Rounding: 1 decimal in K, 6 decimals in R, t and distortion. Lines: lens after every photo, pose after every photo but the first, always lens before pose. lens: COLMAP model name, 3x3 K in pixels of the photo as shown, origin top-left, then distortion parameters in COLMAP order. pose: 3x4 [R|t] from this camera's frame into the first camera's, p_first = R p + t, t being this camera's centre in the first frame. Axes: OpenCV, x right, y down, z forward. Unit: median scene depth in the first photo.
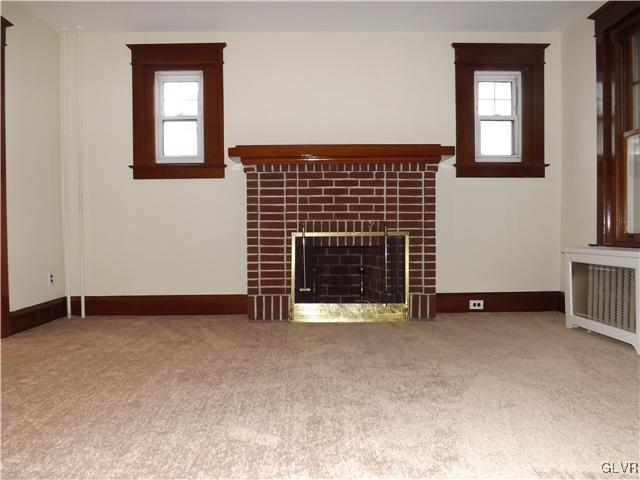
lens RADIAL K [[474.2, 0, 319.4], [0, 474.2, 237.1], [0, 0, 1]] dist [-0.012751, -0.001369]
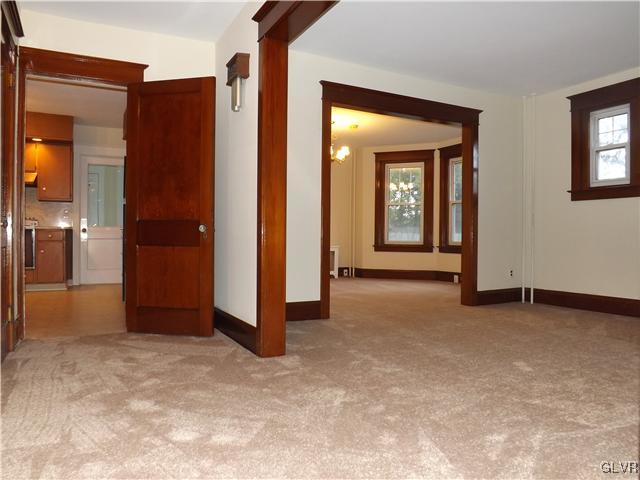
lens RADIAL K [[474.2, 0, 319.2], [0, 474.2, 238.3], [0, 0, 1]] dist [-0.012751, -0.001369]
pose [[0.475253, 0.019600, -0.879631, 0.405835], [-0.019235, 0.999744, 0.011885, -0.024633], [0.879639, 0.011271, 0.475508, -0.199833]]
